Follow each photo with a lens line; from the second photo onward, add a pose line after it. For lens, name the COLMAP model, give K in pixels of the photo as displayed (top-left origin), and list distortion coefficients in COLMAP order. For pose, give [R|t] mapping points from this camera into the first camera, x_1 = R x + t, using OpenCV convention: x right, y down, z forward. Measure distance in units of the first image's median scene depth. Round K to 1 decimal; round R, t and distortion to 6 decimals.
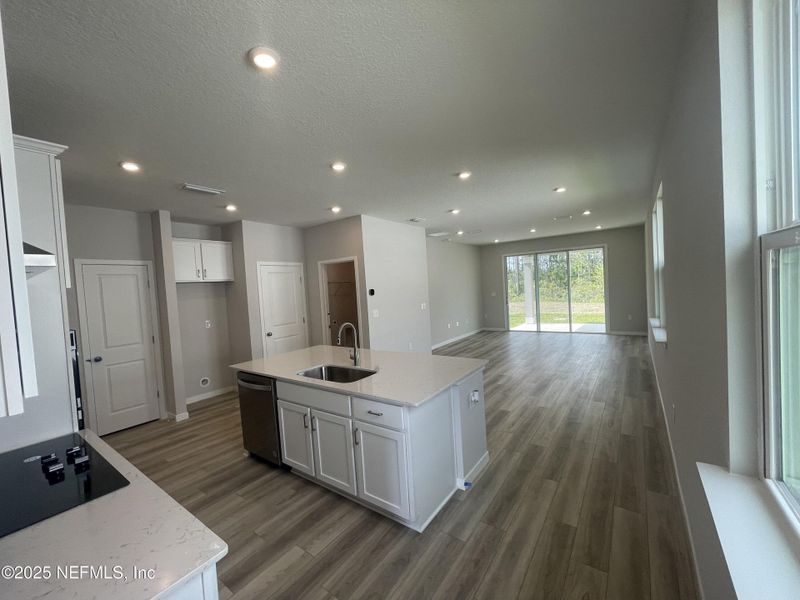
lens RADIAL K [[323.7, 0, 401.3], [0, 323.7, 299.0], [0, 0, 1]] dist [-0.001396, 0.000159]
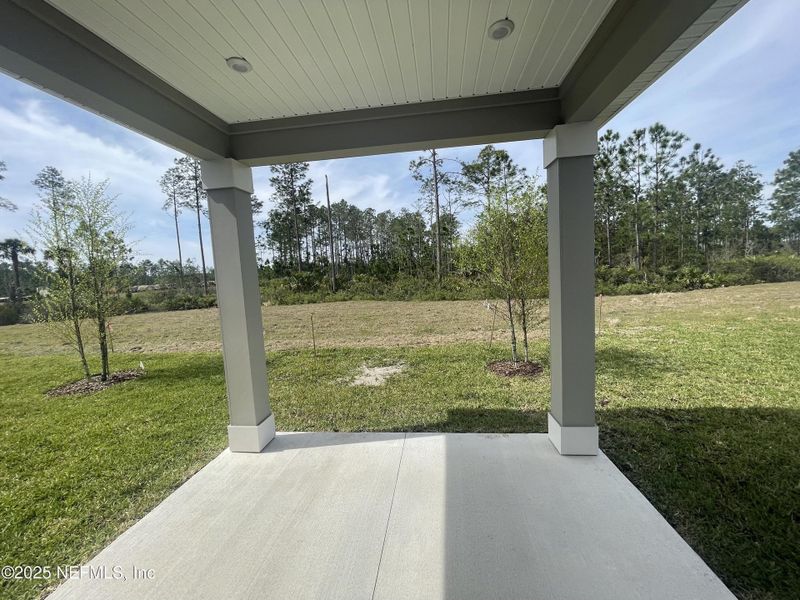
lens RADIAL K [[329.2, 0, 400.8], [0, 329.2, 302.7], [0, 0, 1]] dist [0.000656, 0.000109]
pose [[0.874888, -0.038462, 0.482796, 0.548097], [0.022405, 0.998989, 0.038984, -0.068460], [-0.483807, -0.023290, 0.874865, 1.041327]]
